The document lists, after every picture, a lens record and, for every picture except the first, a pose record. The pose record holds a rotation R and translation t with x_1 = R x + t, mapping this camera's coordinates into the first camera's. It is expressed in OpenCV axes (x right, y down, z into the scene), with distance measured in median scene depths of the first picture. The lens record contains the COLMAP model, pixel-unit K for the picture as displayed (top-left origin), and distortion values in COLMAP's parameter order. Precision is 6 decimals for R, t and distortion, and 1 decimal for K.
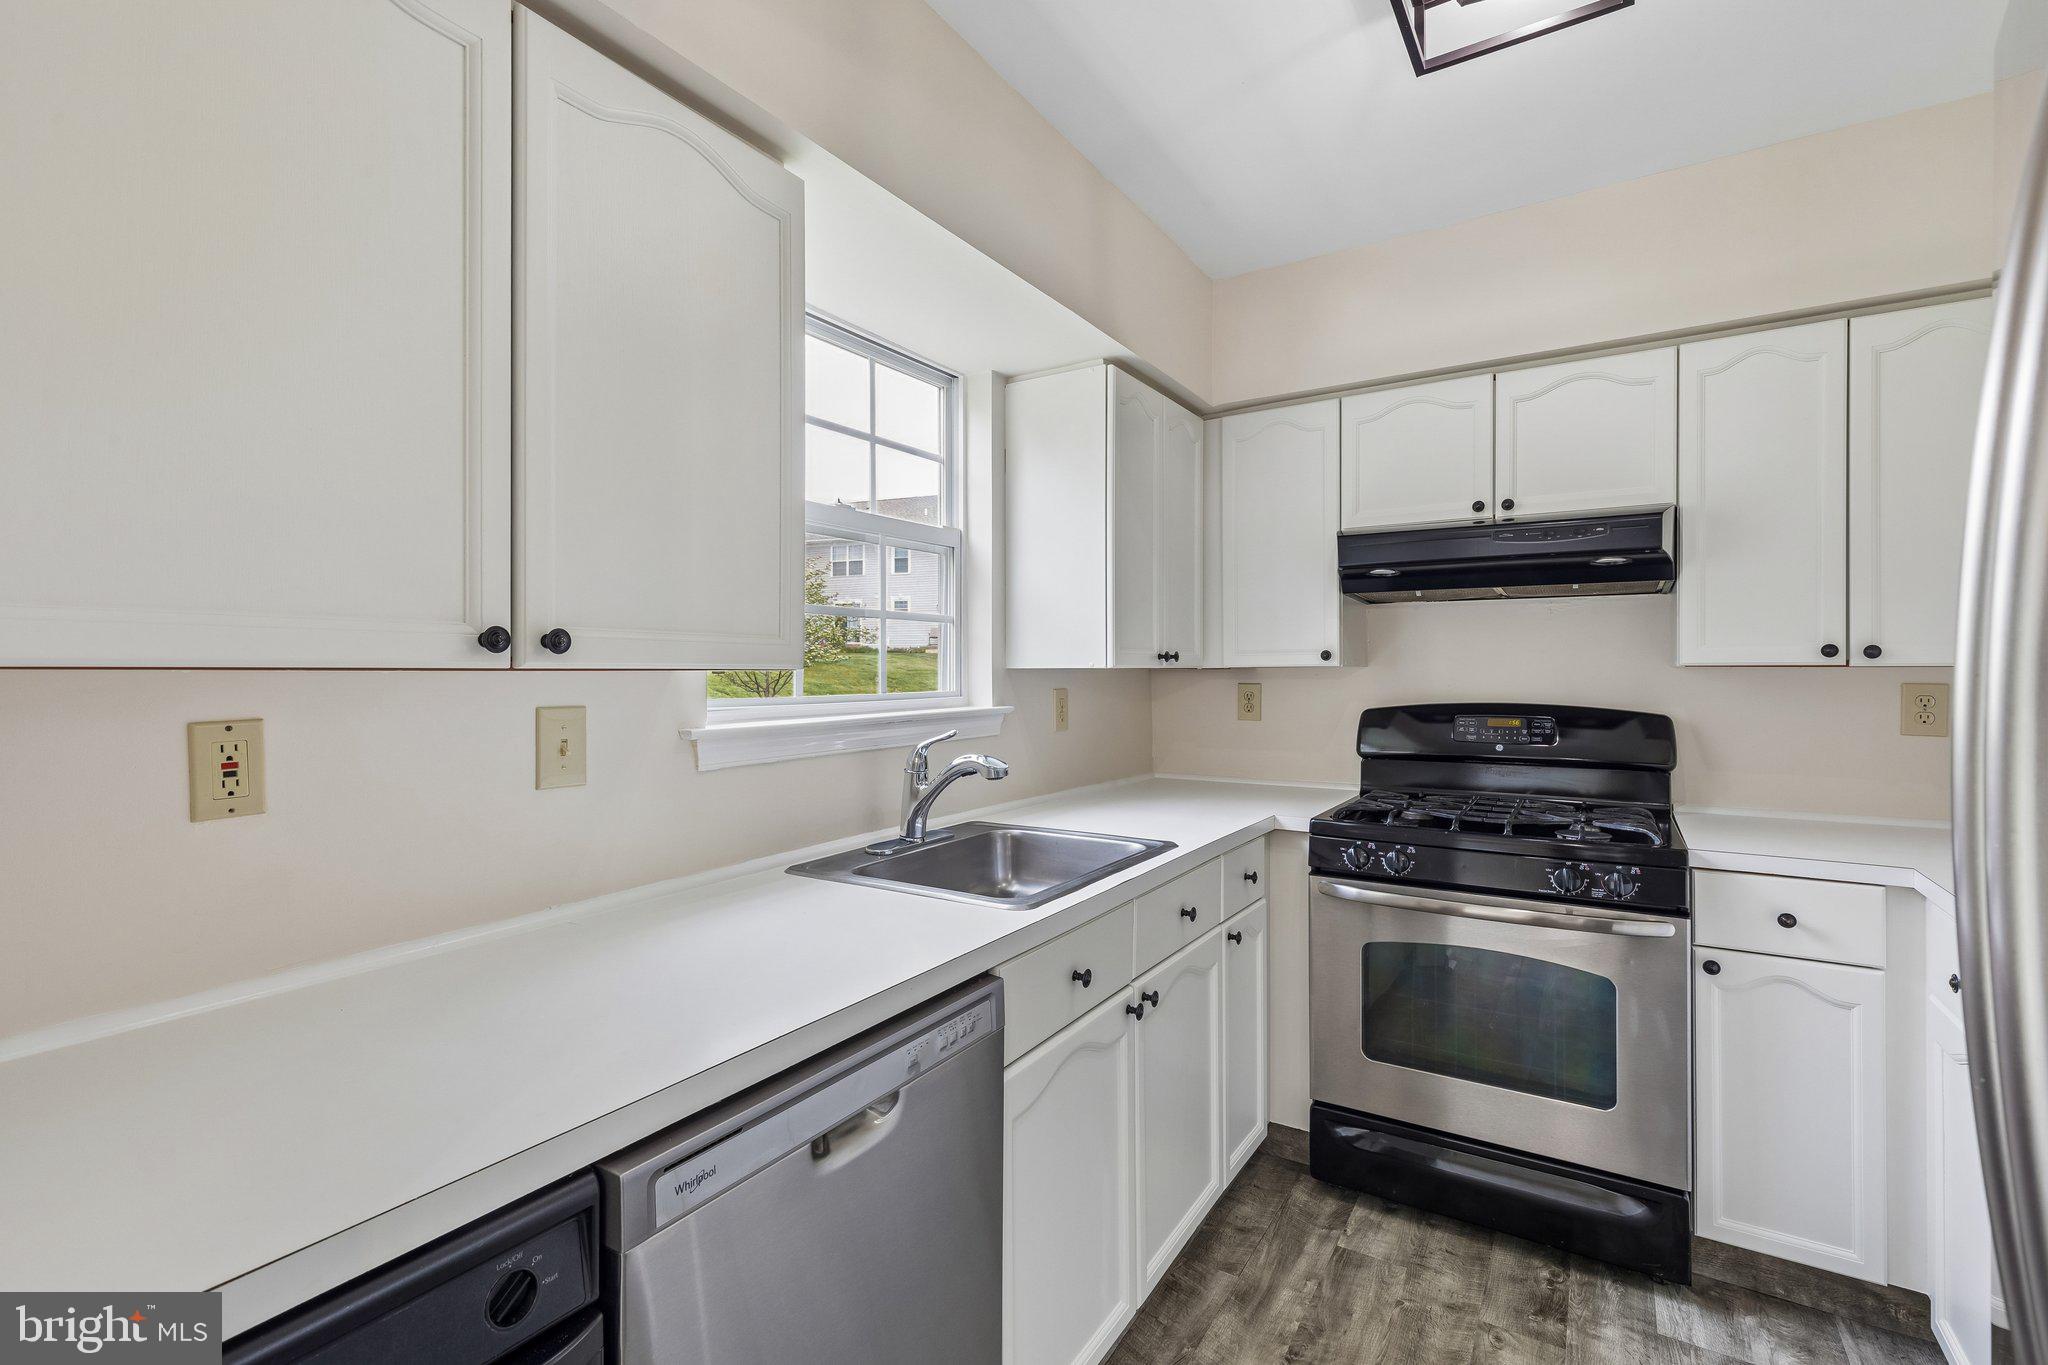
lens RADIAL K [[929.0, 0, 1027.7], [0, 929.0, 656.7], [0, 0, 1]] dist [0.008824, -0.001333]
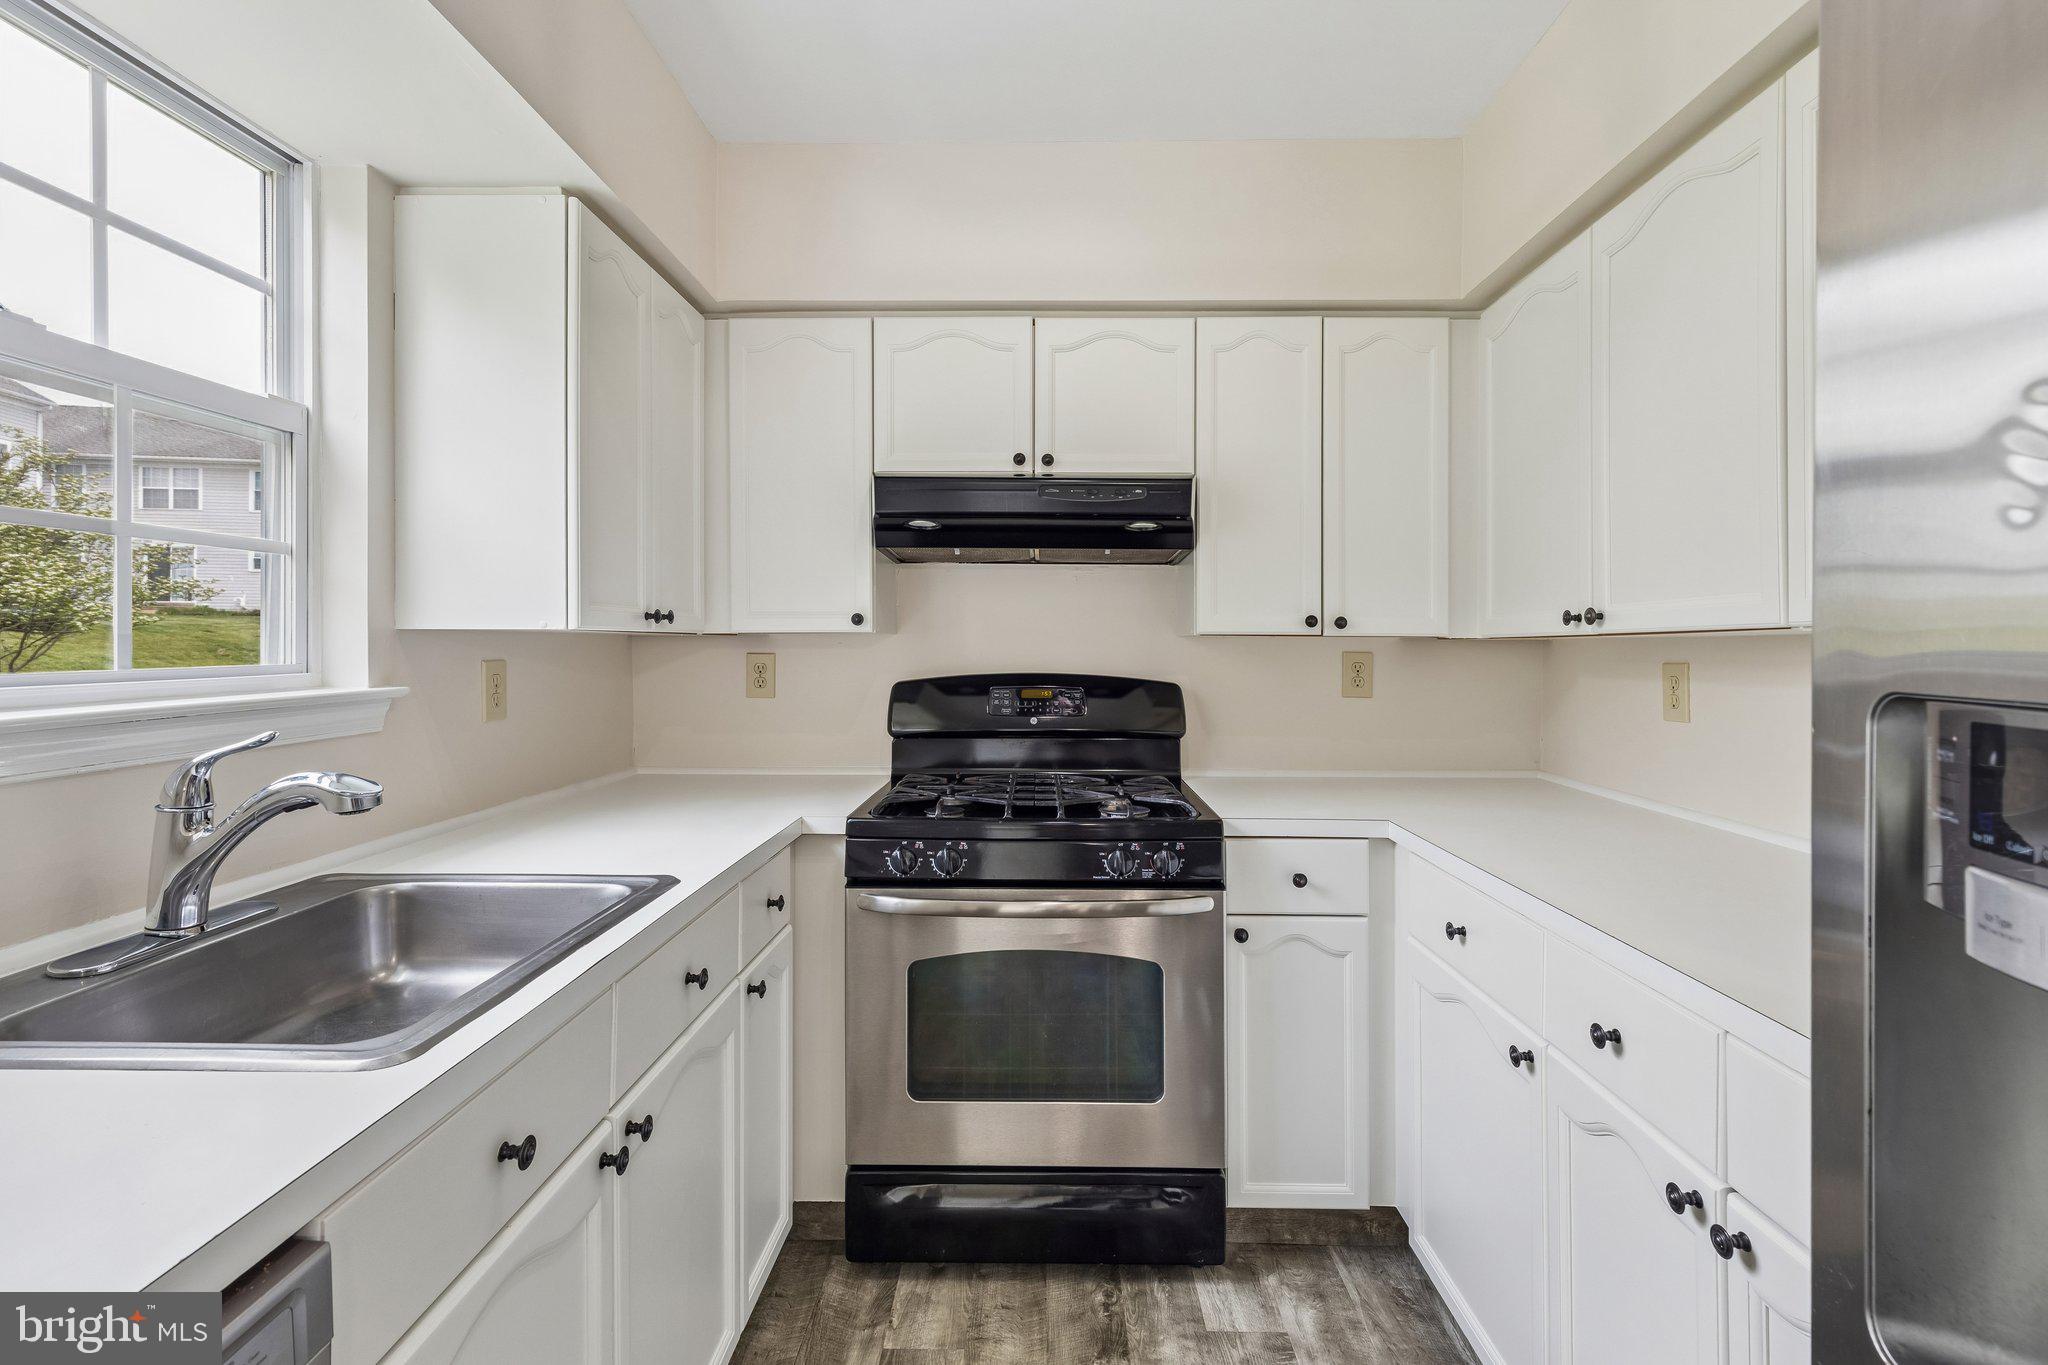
lens RADIAL K [[929.0, 0, 1027.7], [0, 929.0, 656.7], [0, 0, 1]] dist [0.008824, -0.001333]
pose [[0.856339, -0.002033, 0.516411, 0.021596], [-0.012927, 0.999594, 0.025372, 0.011249], [-0.516253, -0.028403, 0.855965, 0.240958]]
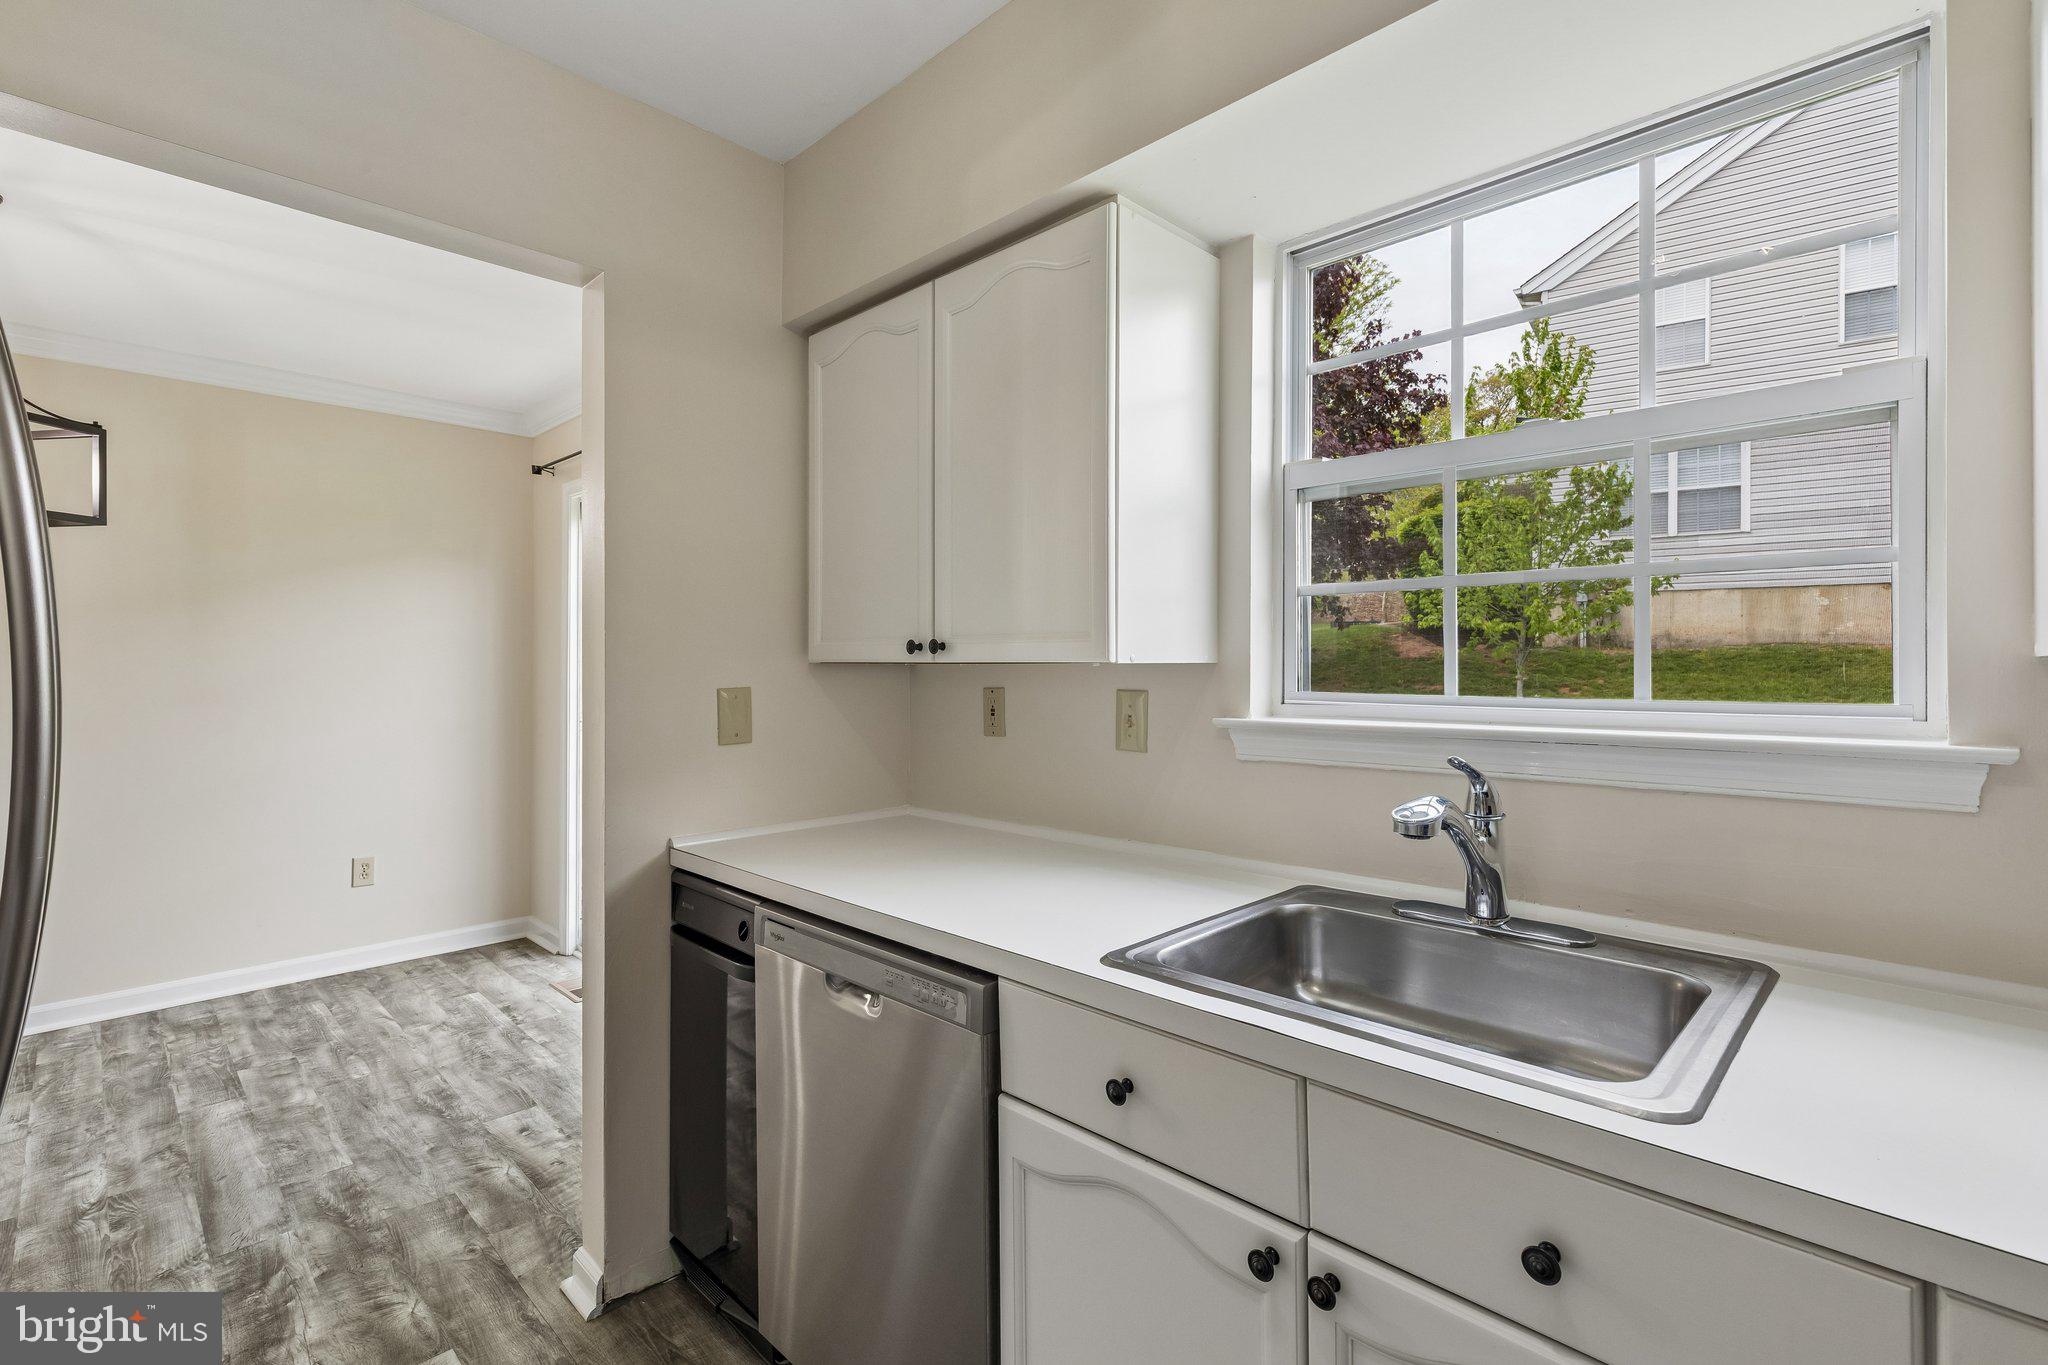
lens RADIAL K [[929.0, 0, 1027.7], [0, 929.0, 656.7], [0, 0, 1]] dist [0.008824, -0.001333]
pose [[-0.215585, -0.005027, -0.976472, 0.565795], [0.018190, 0.999793, -0.009163, 0.010543], [0.976316, -0.019737, -0.215449, 0.789078]]
